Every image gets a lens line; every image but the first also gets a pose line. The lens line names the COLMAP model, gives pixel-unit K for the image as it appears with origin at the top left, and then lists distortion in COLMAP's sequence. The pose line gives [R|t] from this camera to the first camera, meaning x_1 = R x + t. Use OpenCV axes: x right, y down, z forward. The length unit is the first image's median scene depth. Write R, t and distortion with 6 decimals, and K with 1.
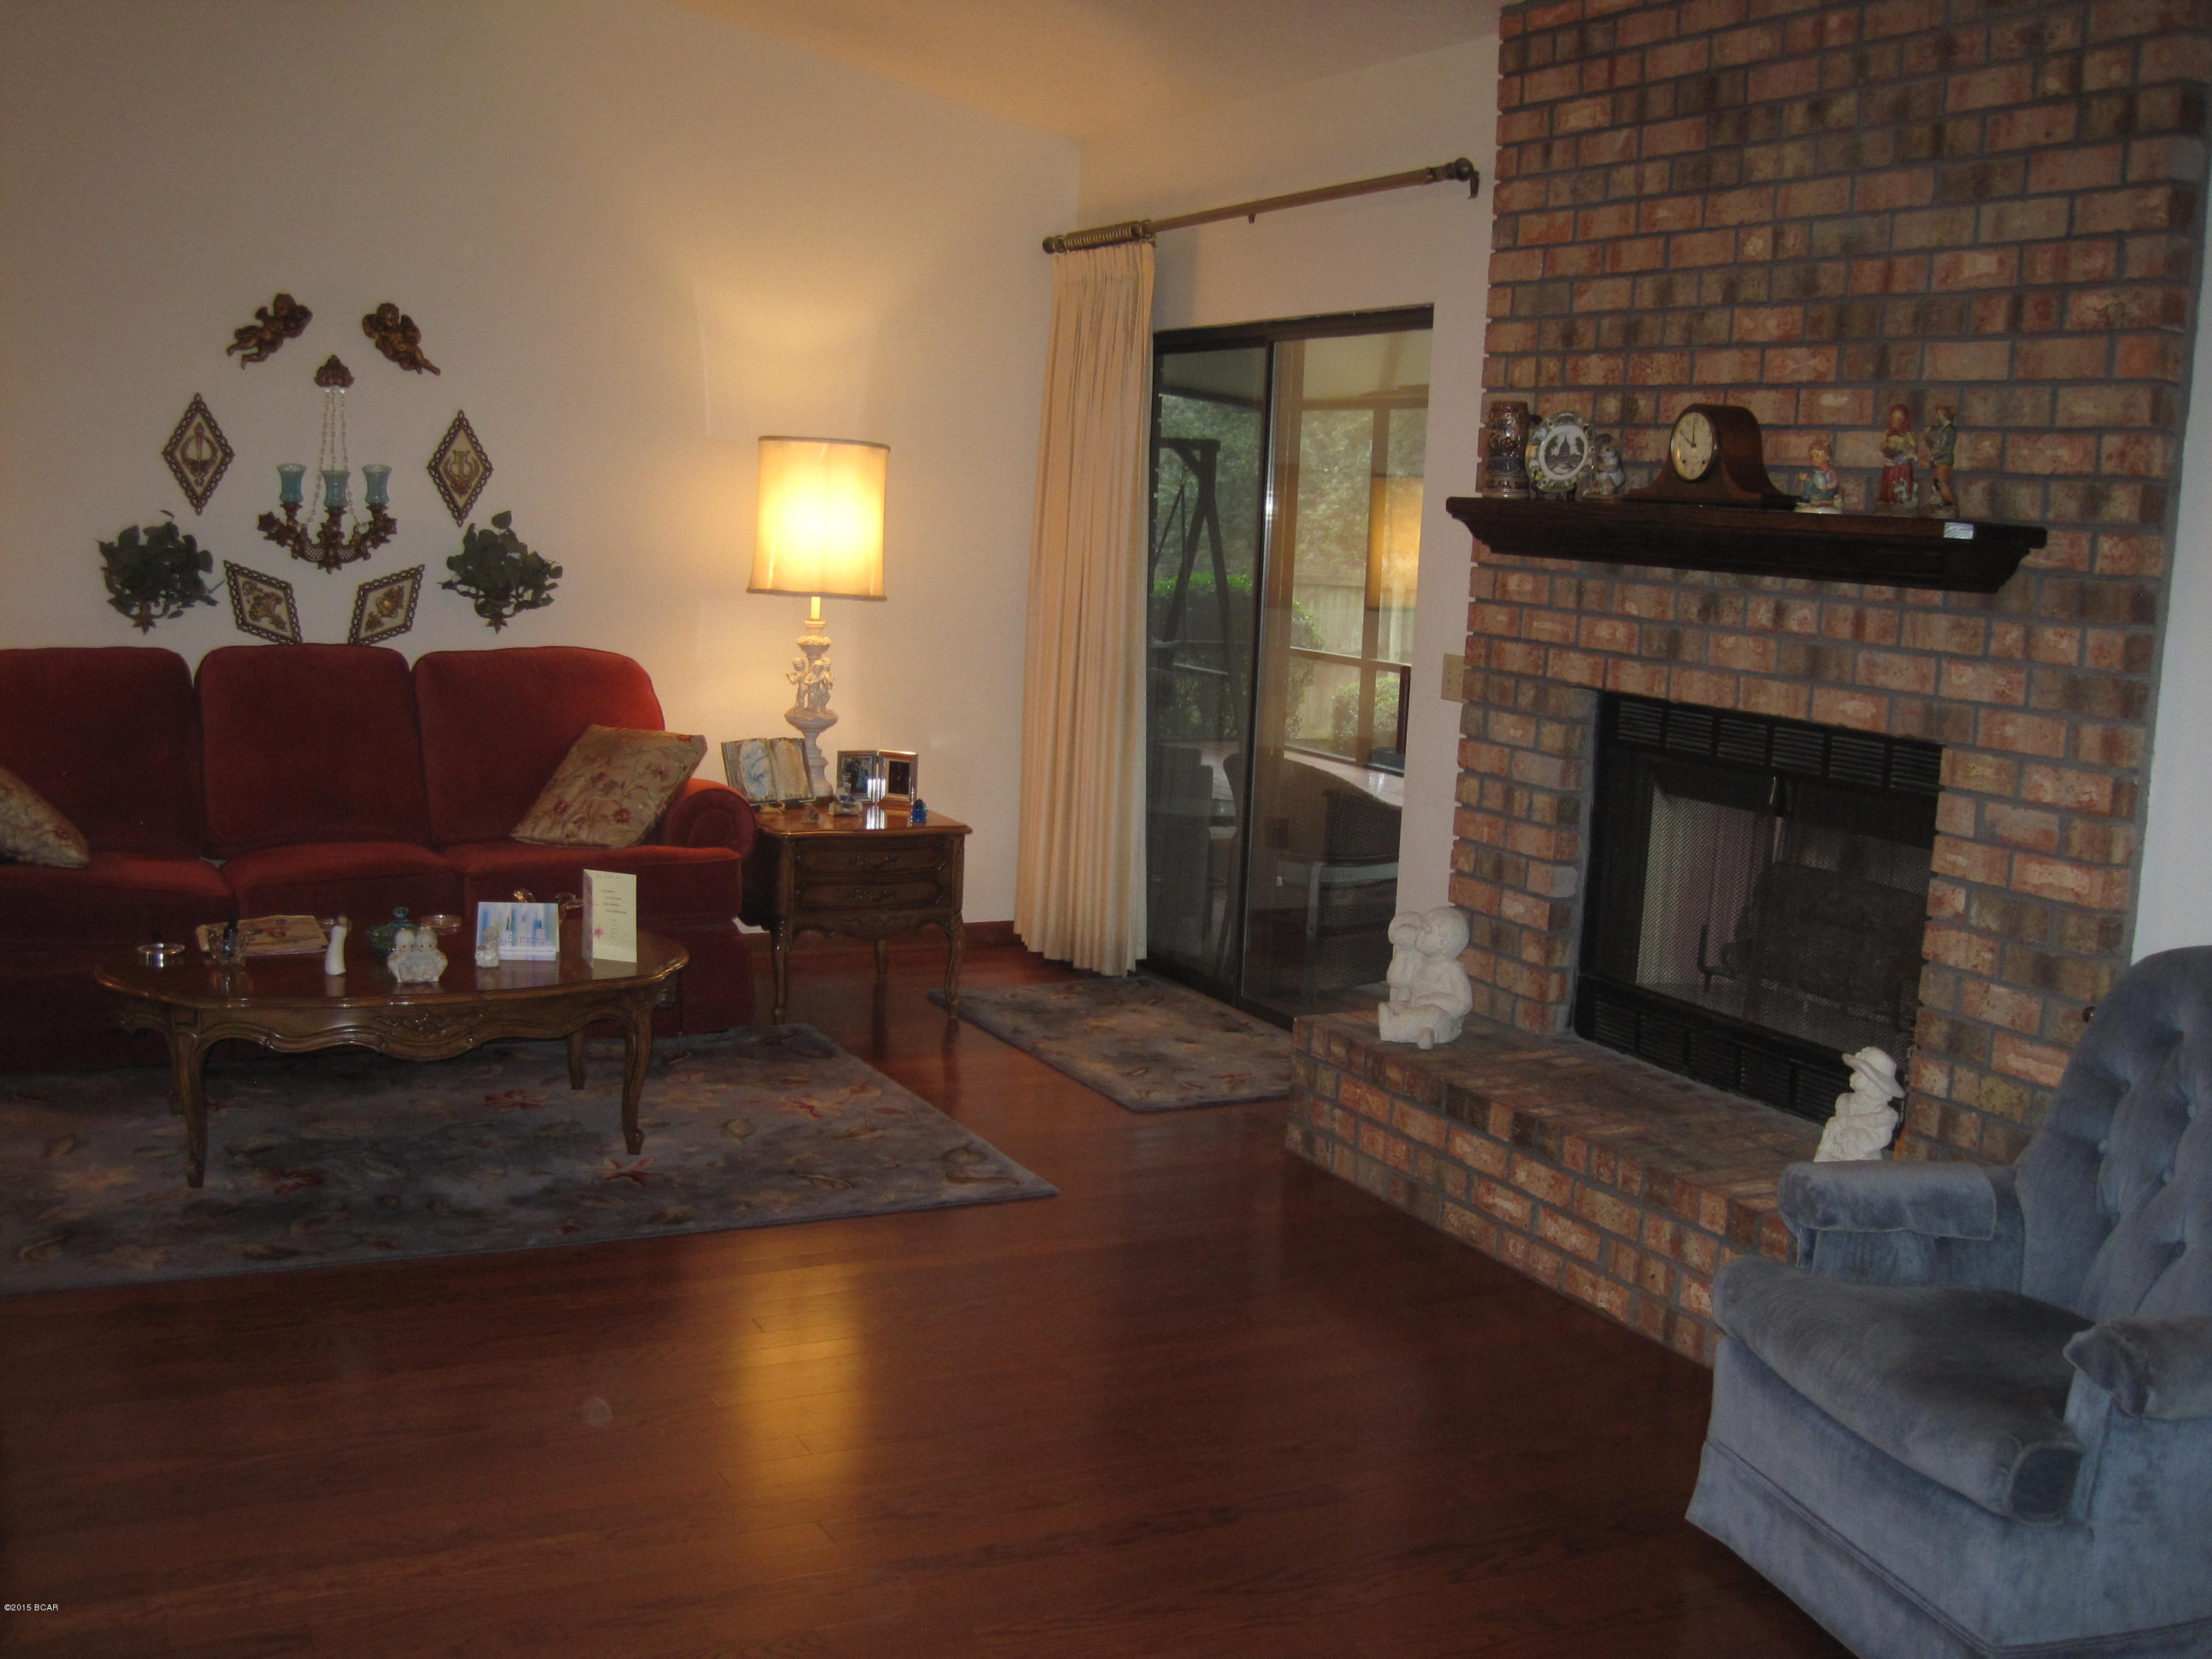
lens RADIAL K [[2321.5, 0, 1106.0], [0, 2321.5, 829.5], [0, 0, 1]] dist [-0.182003, 0.195200]
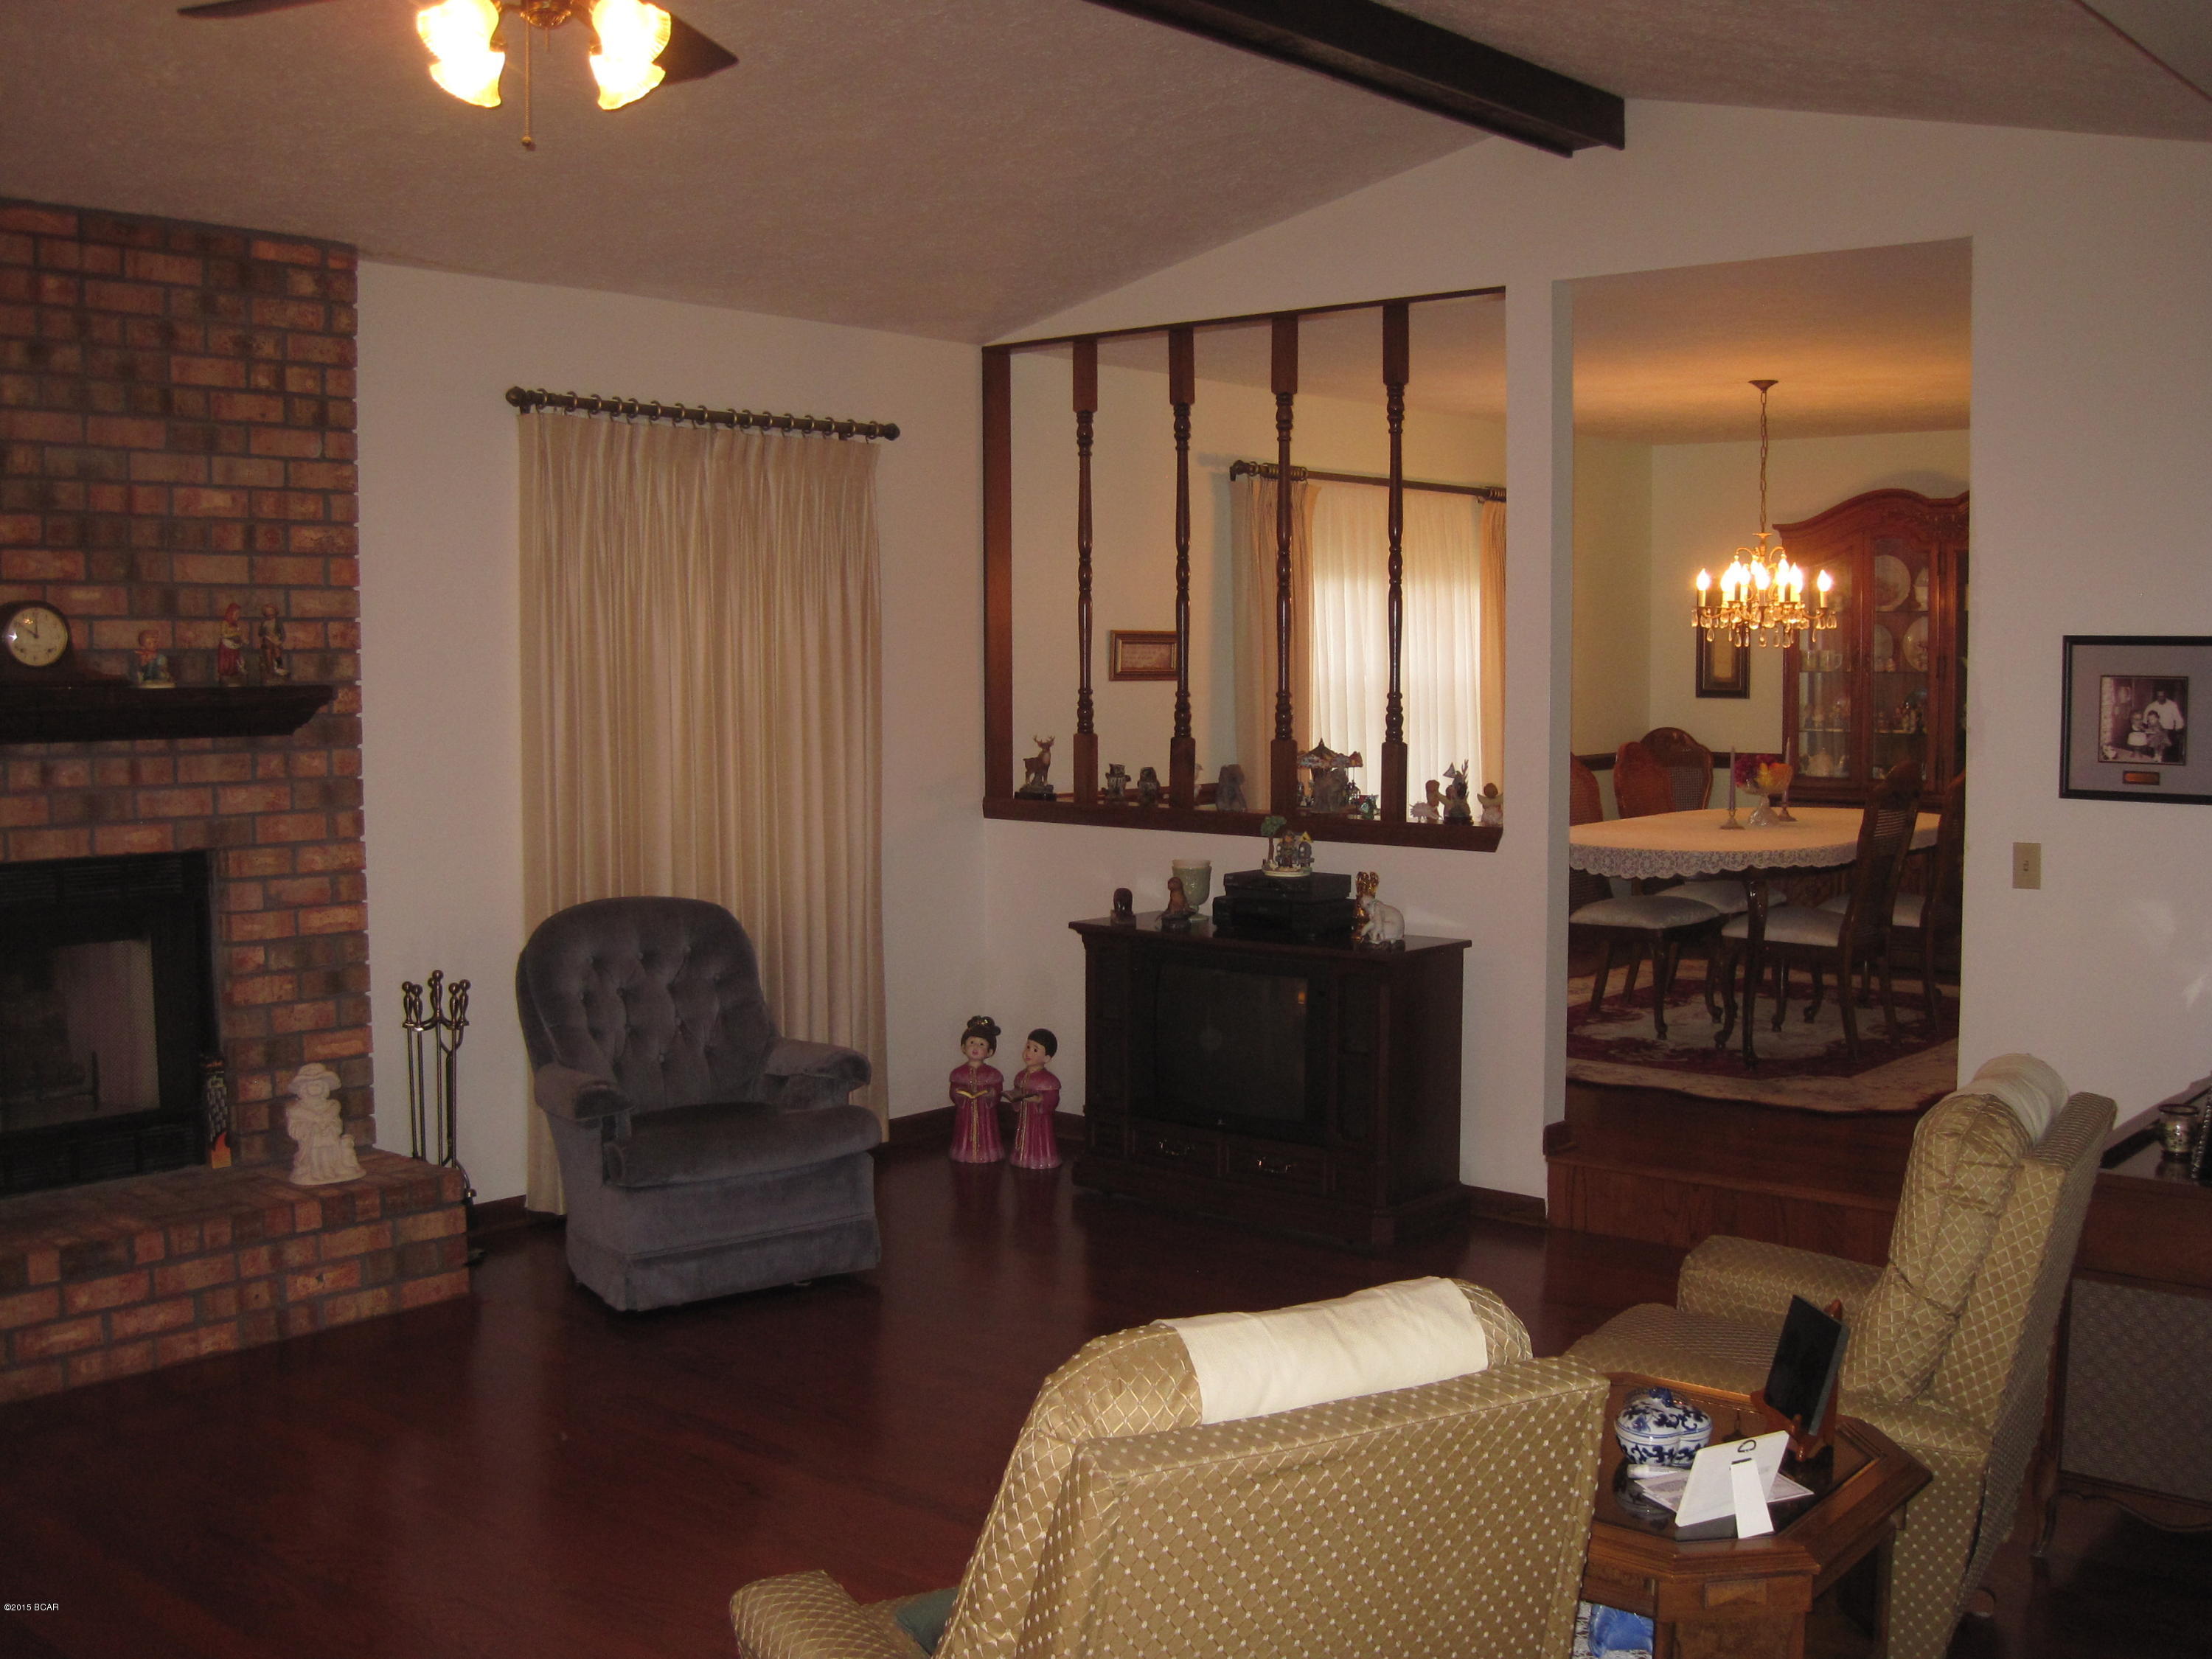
lens RADIAL K [[2321.5, 0, 1106.0], [0, 2321.5, 829.5], [0, 0, 1]] dist [-0.182003, 0.195200]
pose [[-0.382122, -0.113142, 0.917159, -1.100405], [0.117520, 0.978469, 0.169669, -0.221730], [-0.916609, 0.172619, -0.360598, 1.023843]]
